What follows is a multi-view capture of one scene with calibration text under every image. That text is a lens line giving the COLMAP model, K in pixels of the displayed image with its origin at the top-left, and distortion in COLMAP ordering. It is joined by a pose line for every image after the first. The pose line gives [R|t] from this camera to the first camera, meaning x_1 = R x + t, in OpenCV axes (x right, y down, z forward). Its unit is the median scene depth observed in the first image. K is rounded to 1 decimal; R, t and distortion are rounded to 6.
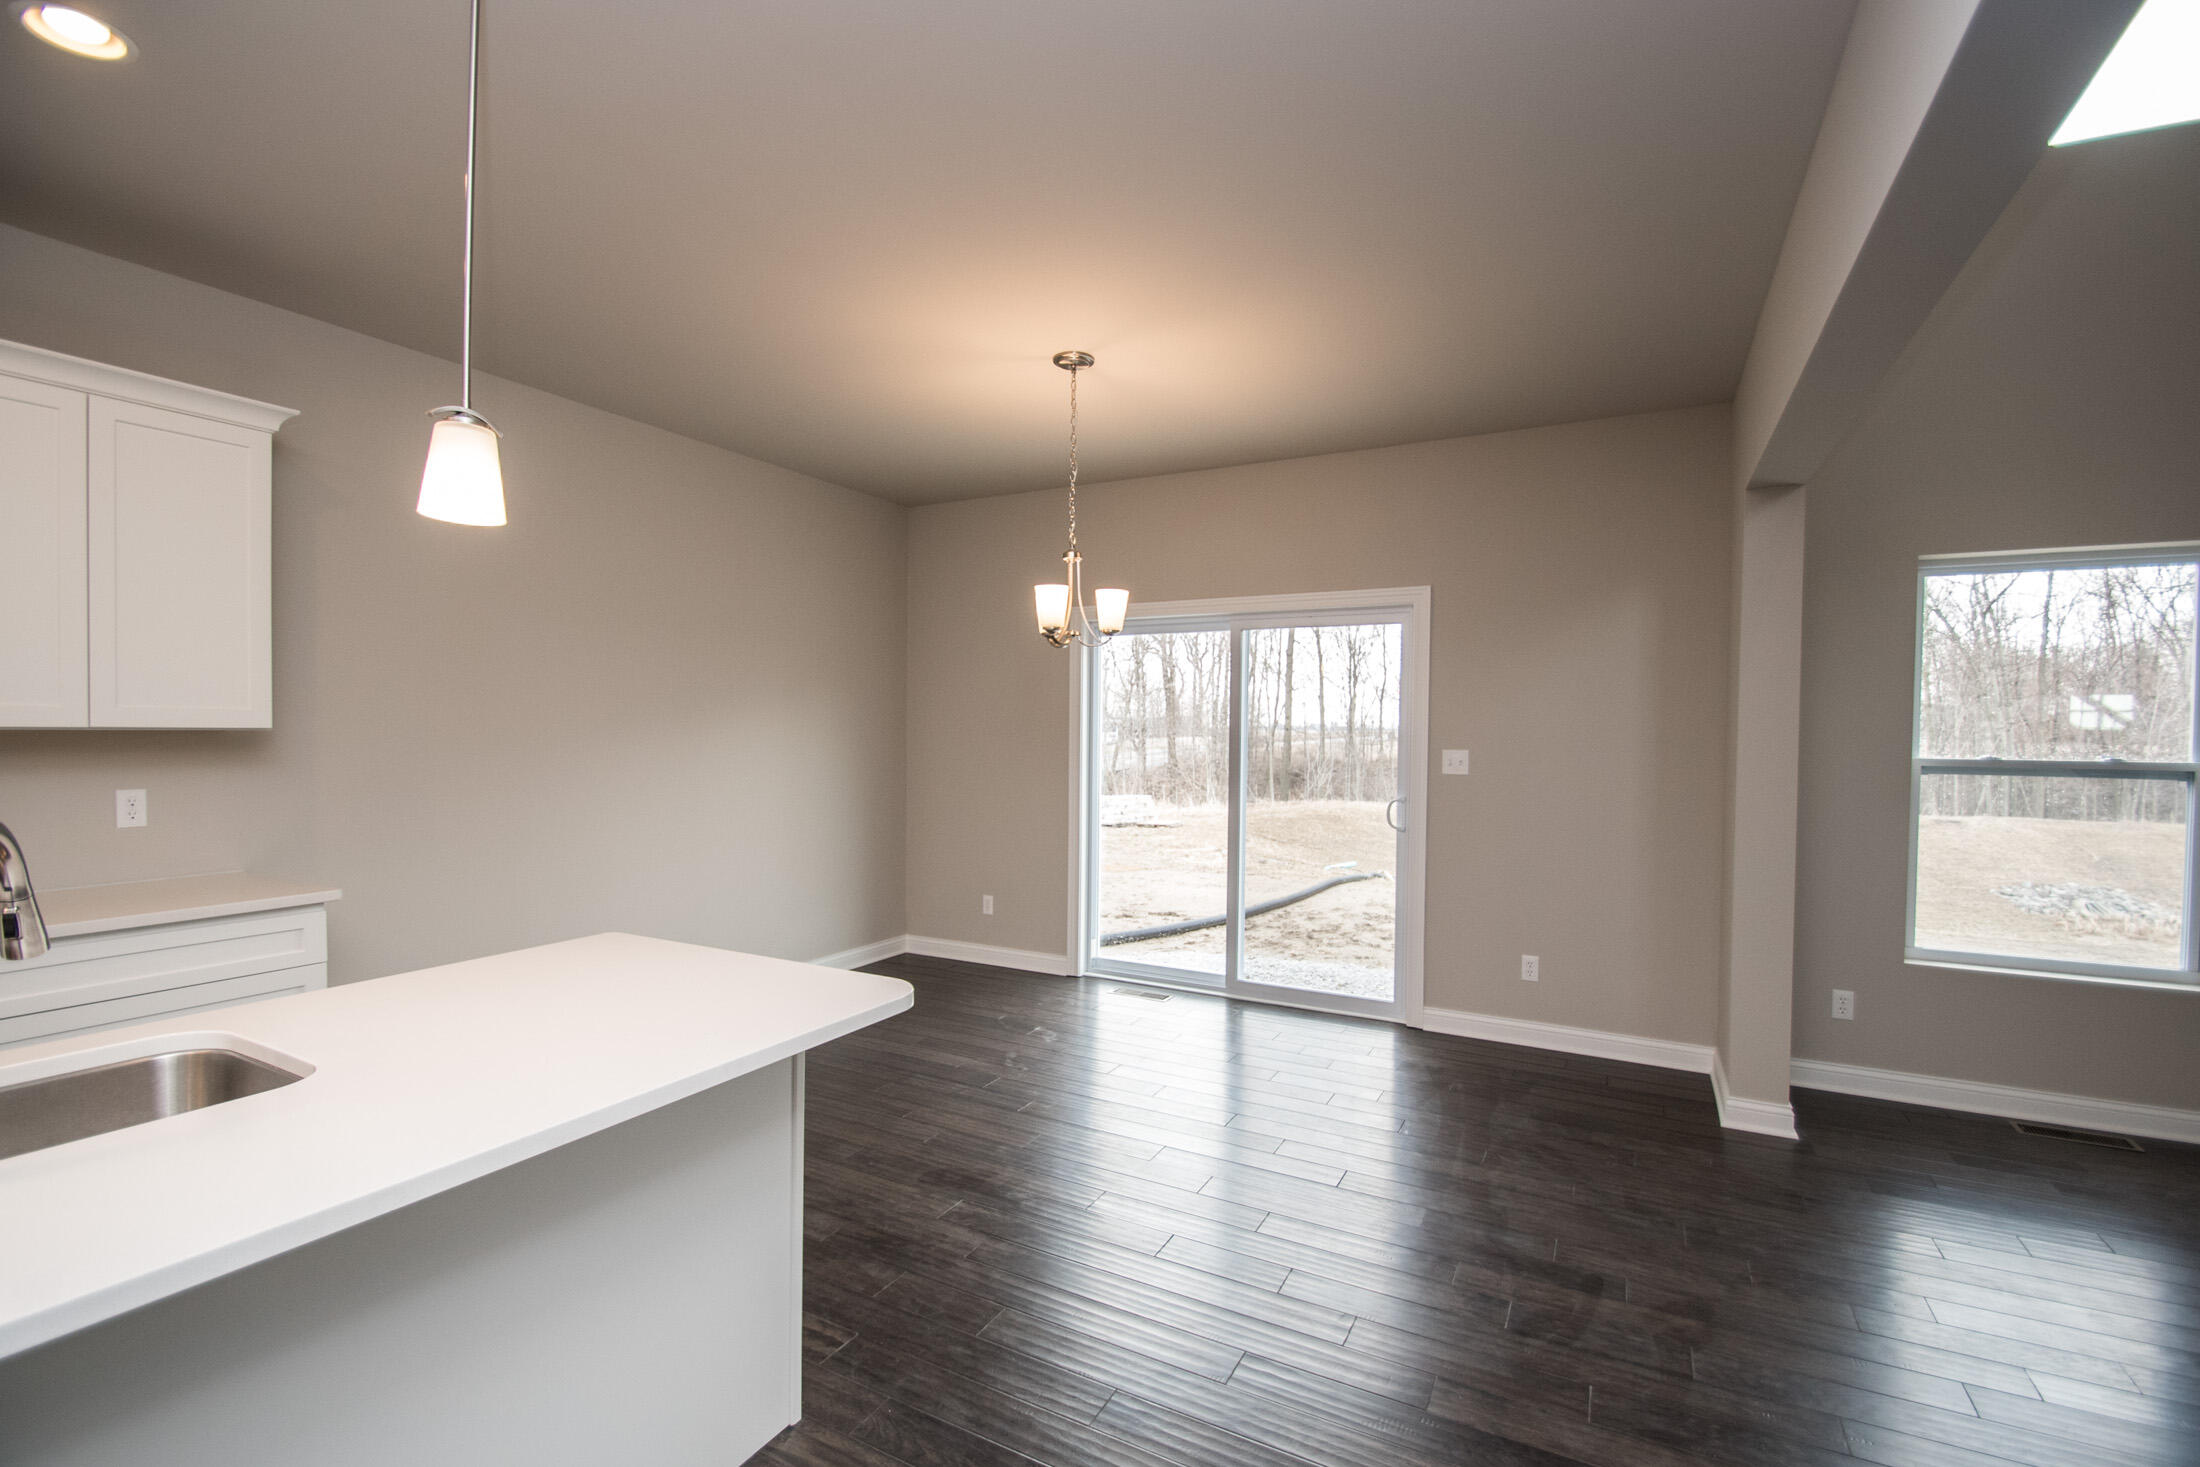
lens RADIAL K [[959.8, 0, 1110.2], [0, 959.8, 742.9], [0, 0, 1]] dist [-0.000180, -0.000302]
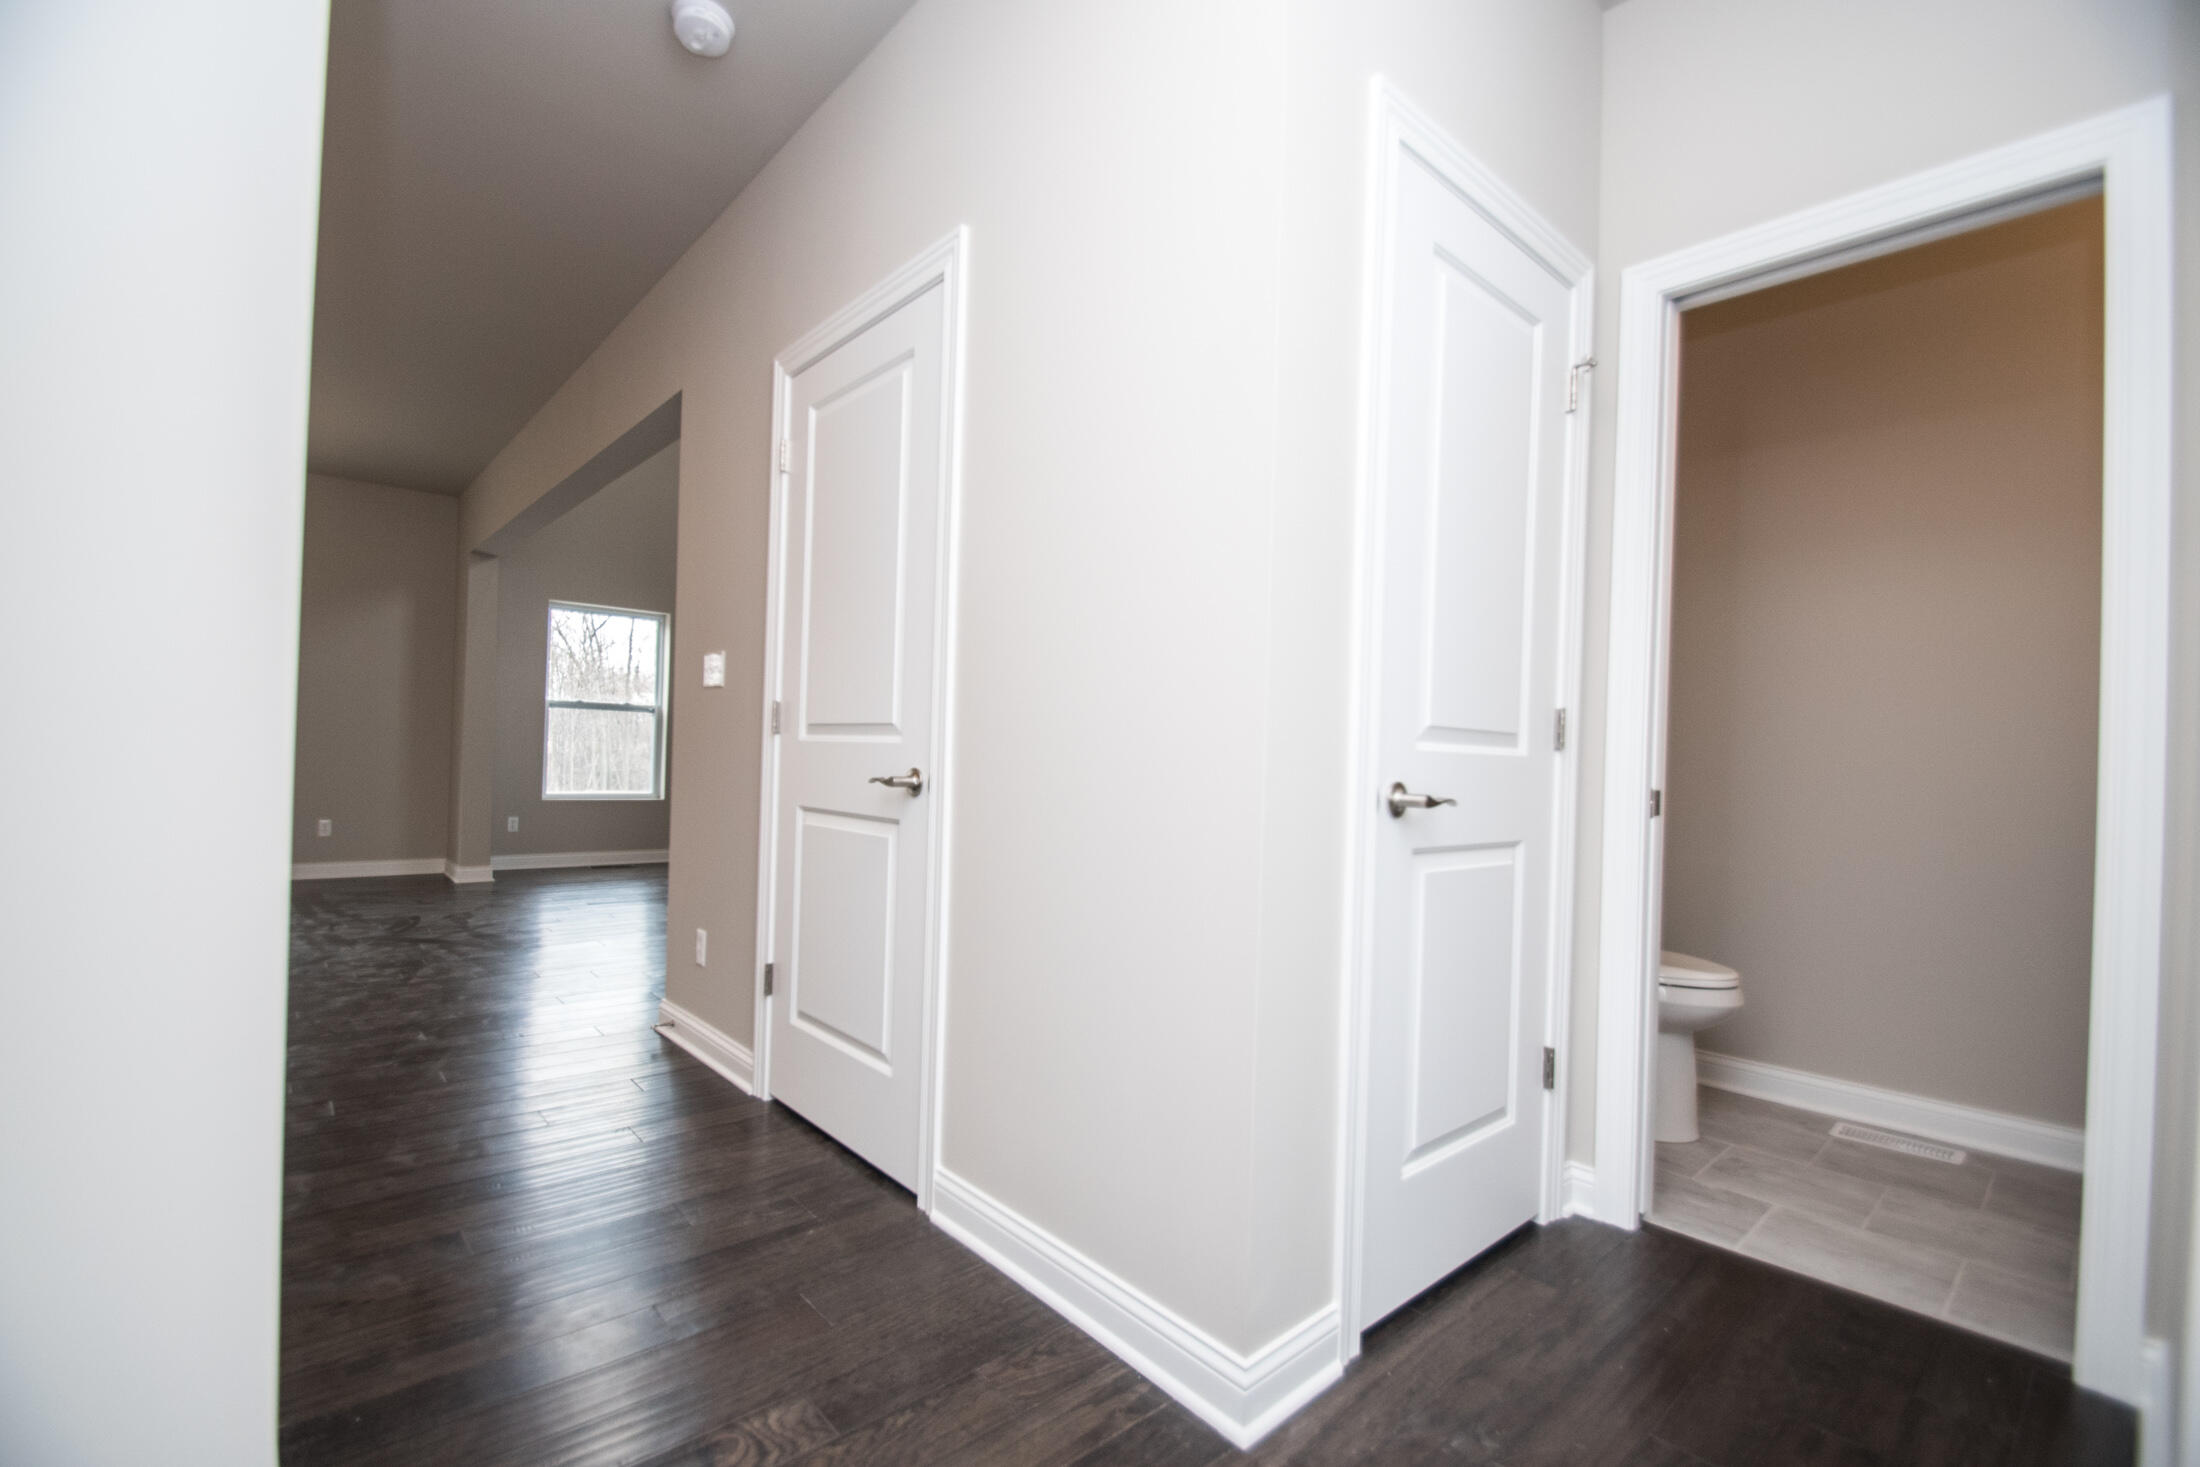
lens RADIAL K [[959.8, 0, 1110.2], [0, 959.8, 742.9], [0, 0, 1]] dist [-0.000180, -0.000302]
pose [[0.332873, 0.002500, 0.942968, -0.598474], [0.003784, 0.999985, -0.003987, 0.109270], [-0.942964, 0.004895, 0.332859, -0.706706]]
